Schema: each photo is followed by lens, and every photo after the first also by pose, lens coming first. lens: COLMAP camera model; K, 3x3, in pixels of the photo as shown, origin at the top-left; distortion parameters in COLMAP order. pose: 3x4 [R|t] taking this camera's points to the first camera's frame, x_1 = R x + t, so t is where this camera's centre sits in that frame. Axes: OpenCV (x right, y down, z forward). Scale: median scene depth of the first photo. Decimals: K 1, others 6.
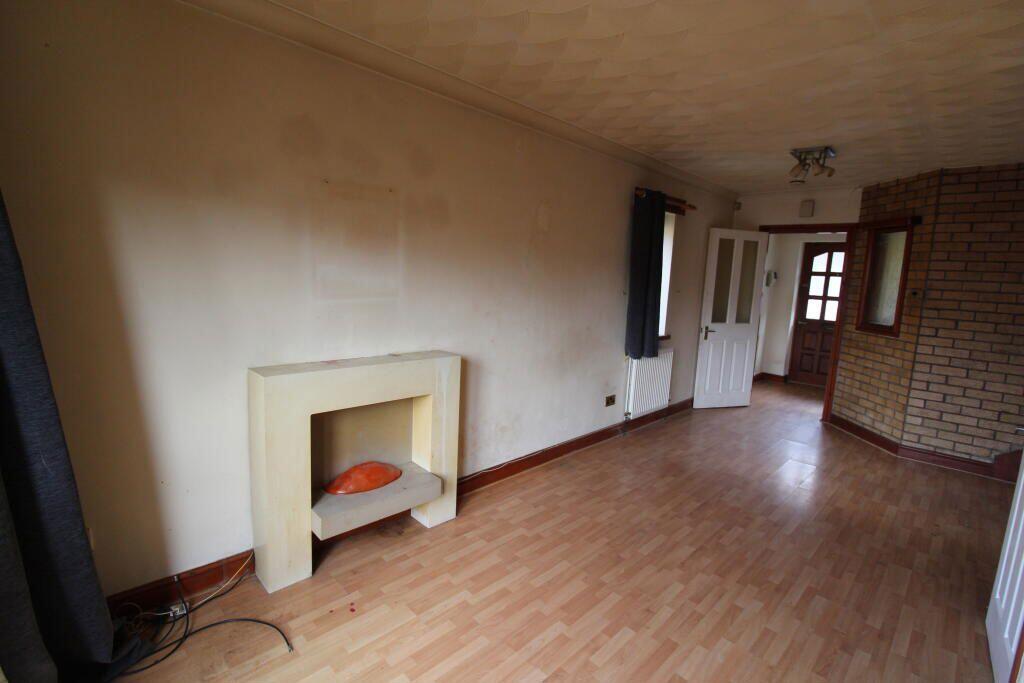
lens RADIAL K [[476.5, 0, 512.0], [0, 476.5, 341.5], [0, 0, 1]] dist [0.000449, -0.011934]
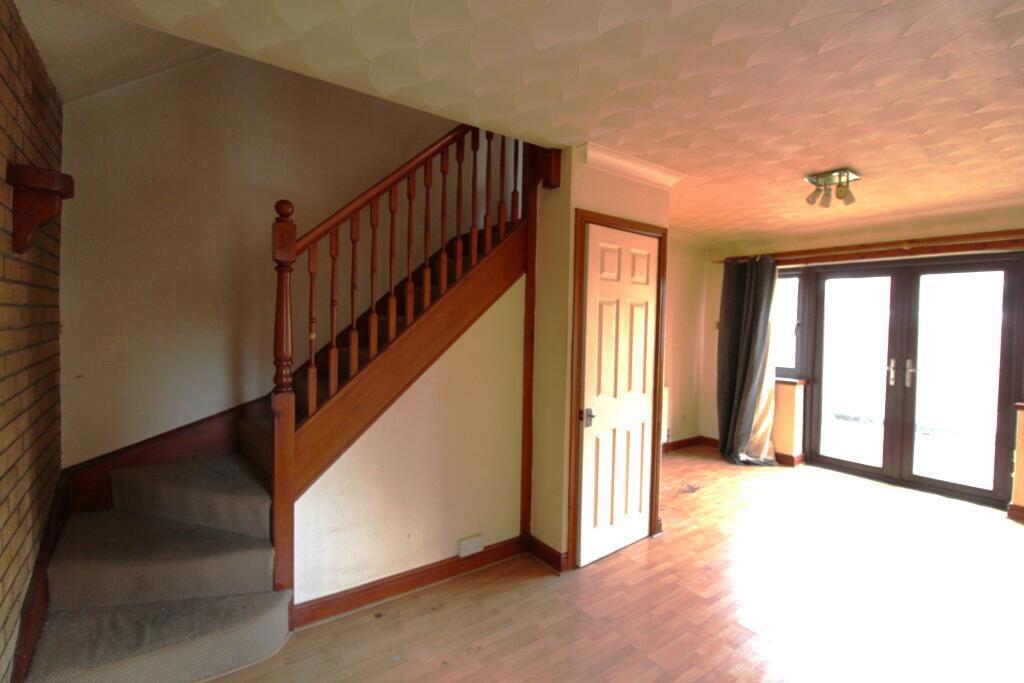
lens RADIAL K [[476.5, 0, 512.0], [0, 476.5, 341.5], [0, 0, 1]] dist [0.000449, -0.011934]
pose [[-0.986812, -0.073543, 0.144198, 0.868947], [-0.046923, 0.982548, 0.179995, -0.217780], [-0.154918, 0.170855, -0.973041, 1.832794]]
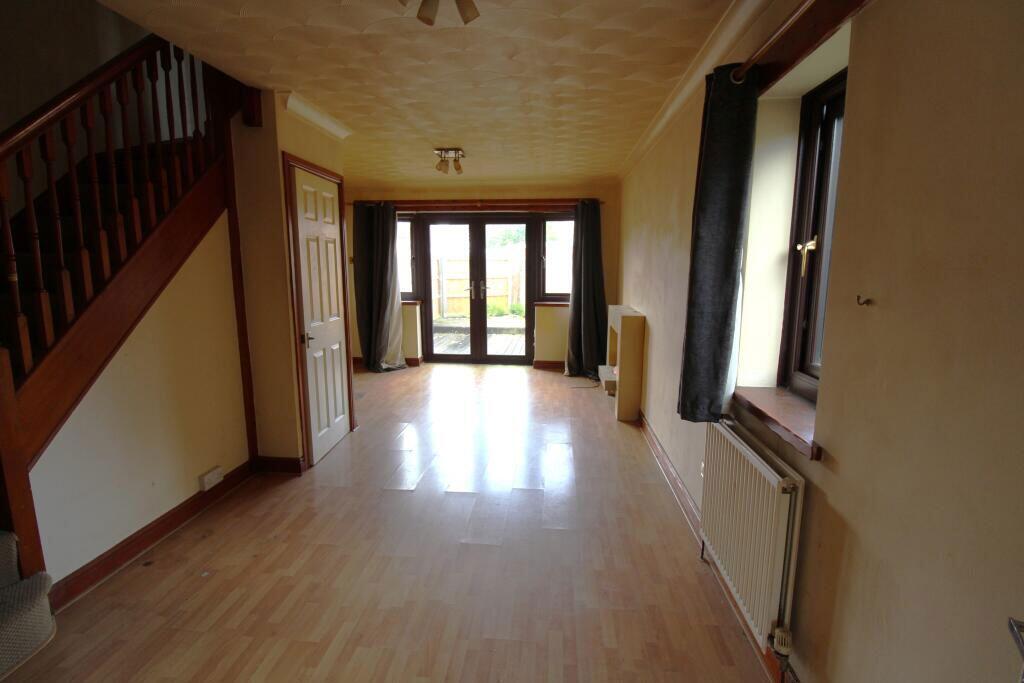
lens RADIAL K [[476.5, 0, 512.0], [0, 476.5, 341.5], [0, 0, 1]] dist [0.000449, -0.011934]
pose [[-0.766445, 0.054030, -0.640034, 1.242462], [-0.124840, 0.964923, 0.230953, -0.215524], [0.630061, 0.256915, -0.732815, 2.048632]]
